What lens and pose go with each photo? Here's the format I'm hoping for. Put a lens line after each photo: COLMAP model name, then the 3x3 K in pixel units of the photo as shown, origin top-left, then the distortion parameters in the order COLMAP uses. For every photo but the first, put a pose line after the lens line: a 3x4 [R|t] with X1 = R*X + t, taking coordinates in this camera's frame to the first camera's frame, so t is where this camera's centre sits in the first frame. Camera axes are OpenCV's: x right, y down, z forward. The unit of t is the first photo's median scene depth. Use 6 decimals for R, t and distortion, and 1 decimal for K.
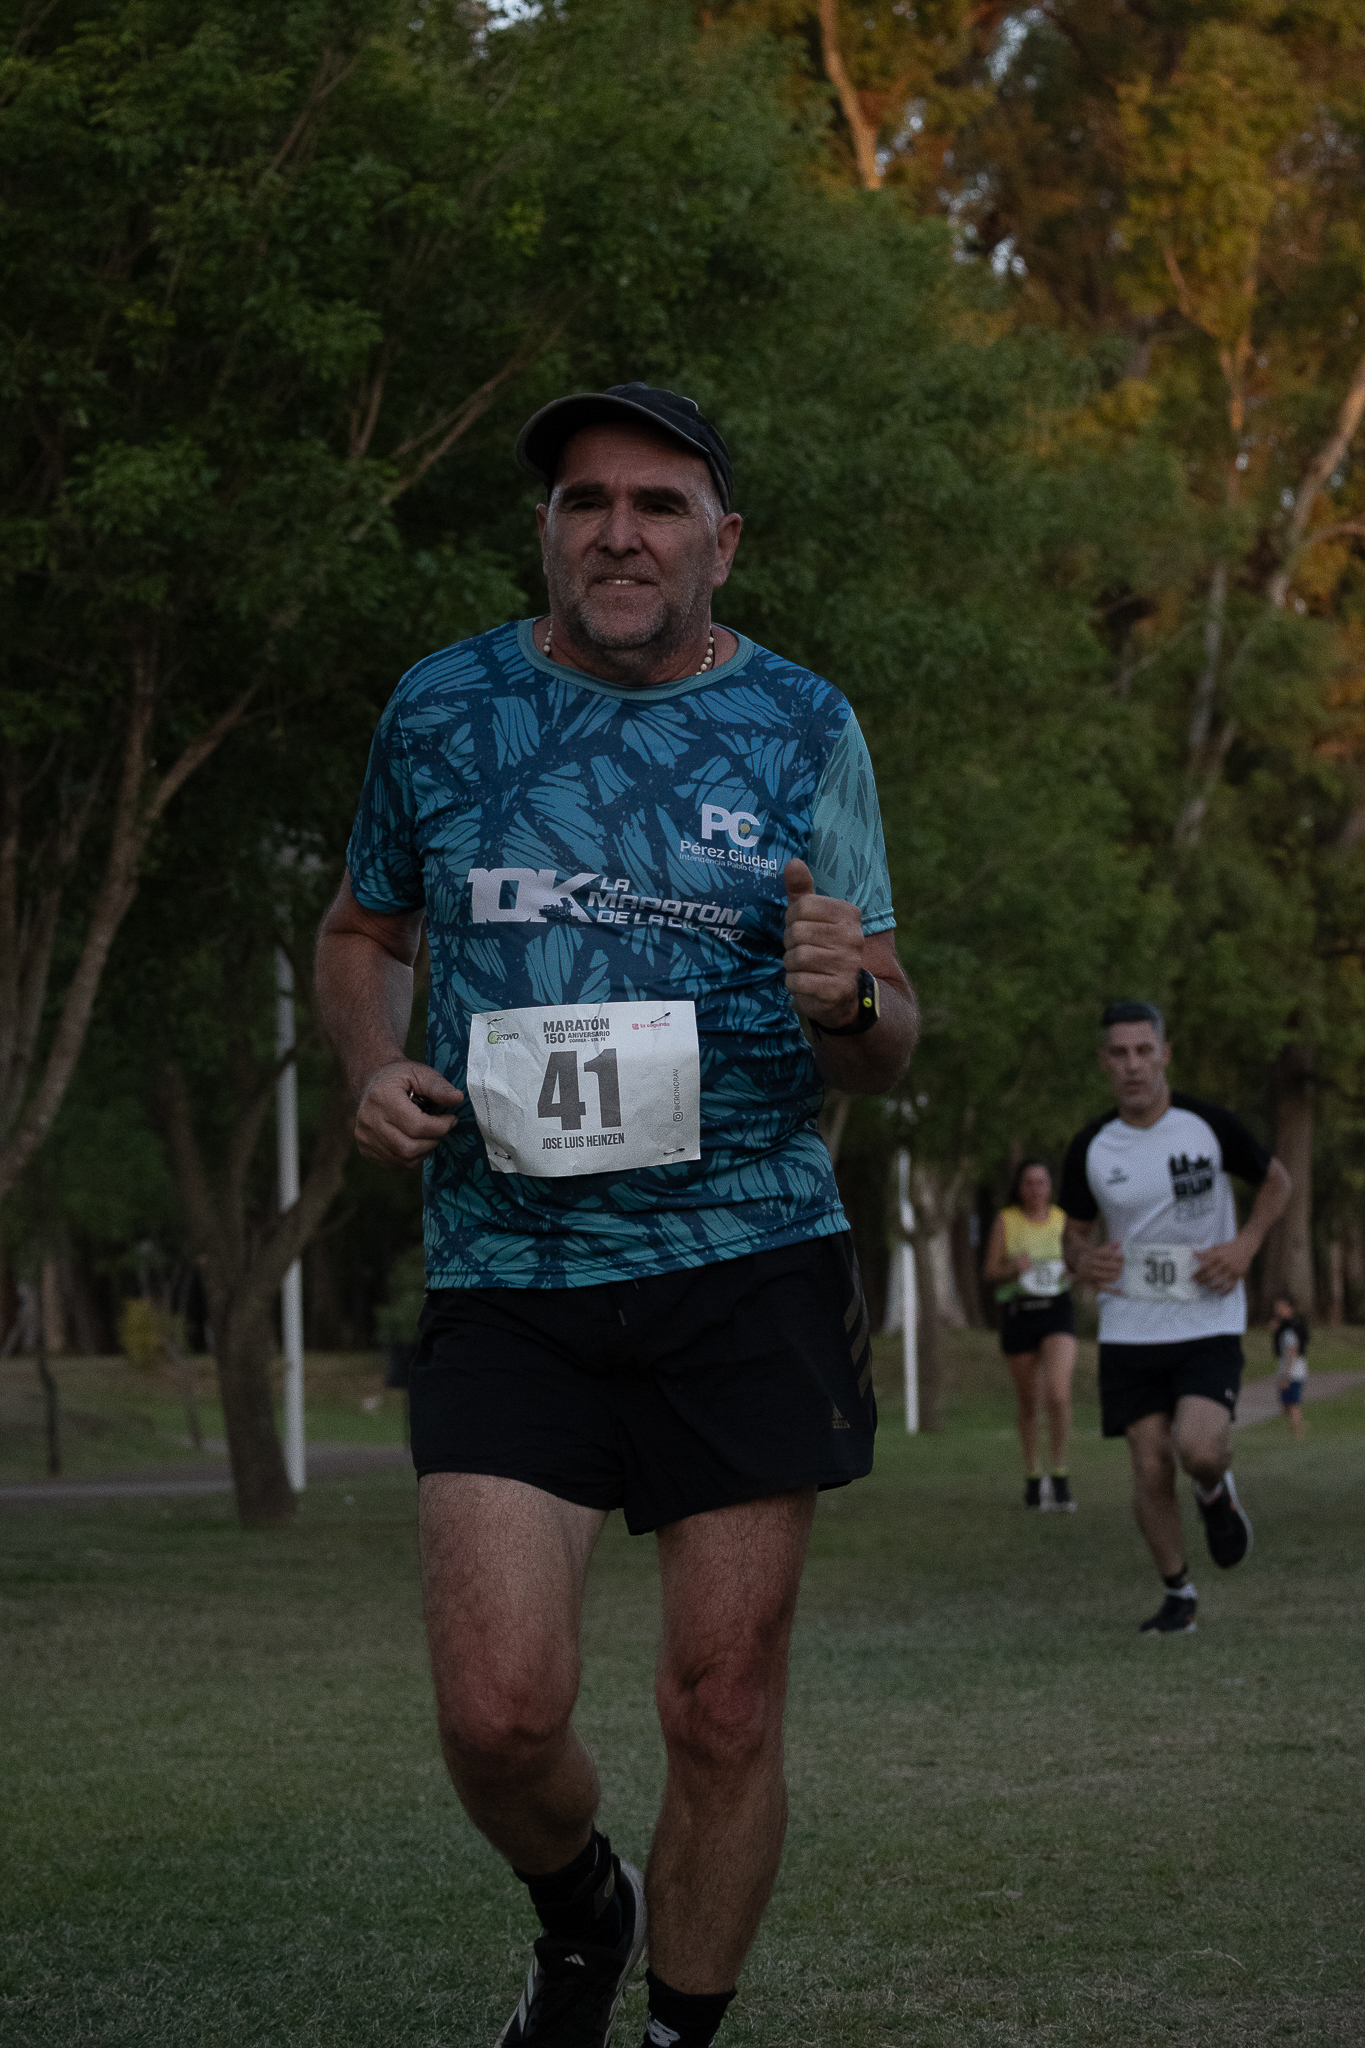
lens RADIAL K [[5461.6, 0, 682.5], [0, 5461.6, 1024.0], [0, 0, 1]] dist [0.131020, -2.000117]
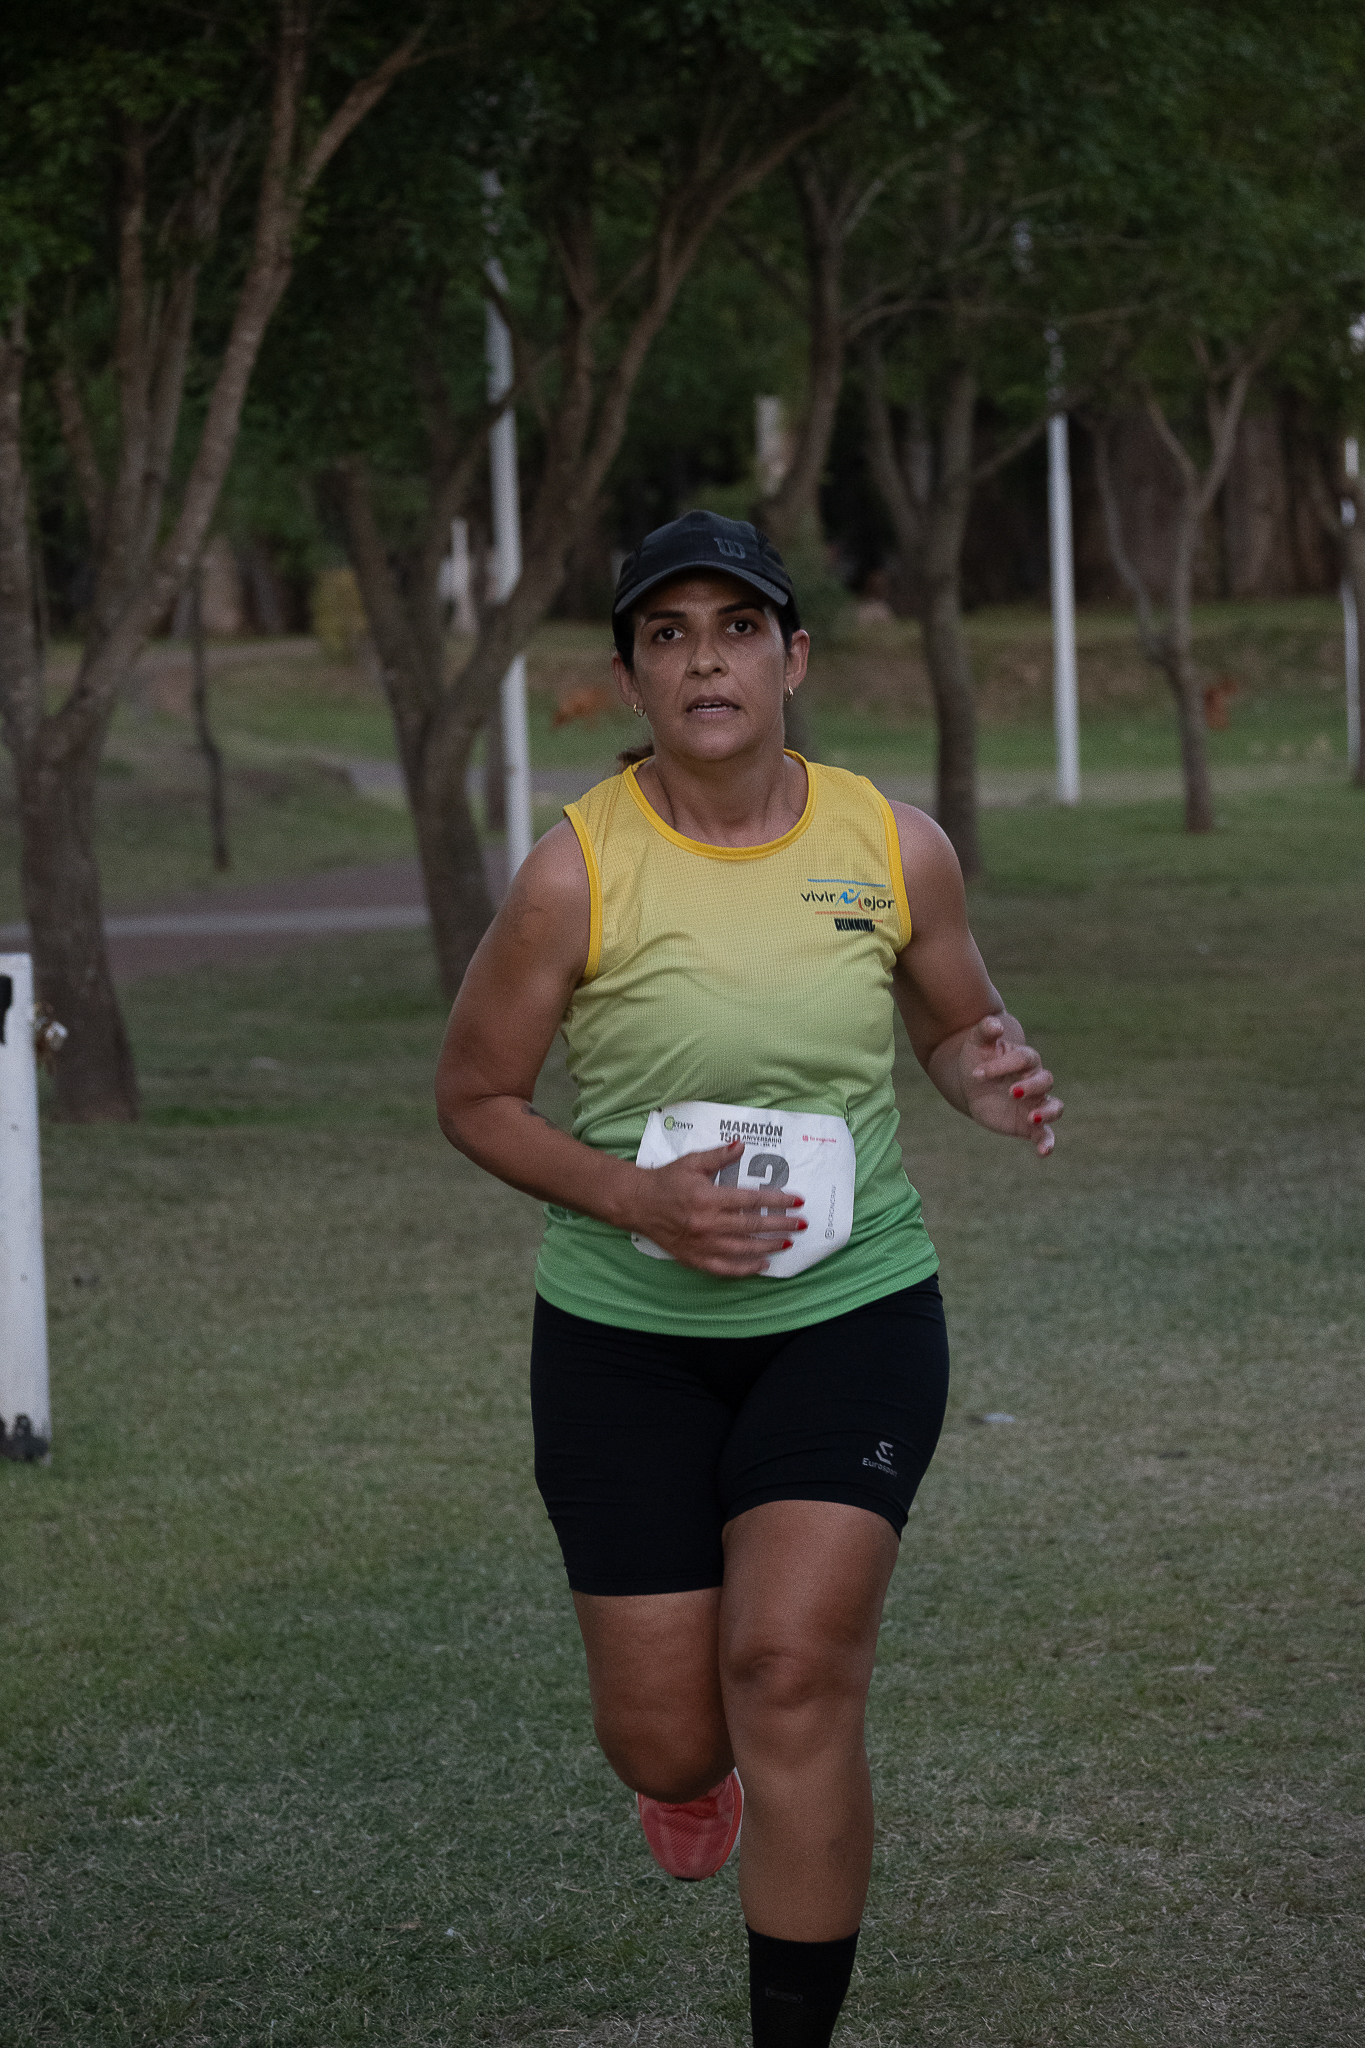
lens RADIAL K [[7334.9, 0, 682.5], [0, 7334.9, 1024.0], [0, 0, 1]] dist [0.111249, -1.592504]
pose [[0.998575, -0.010259, -0.052365, 0.027019], [0.016020, 0.993713, 0.110807, -0.065420], [0.050899, -0.111488, 0.992461, -0.172049]]
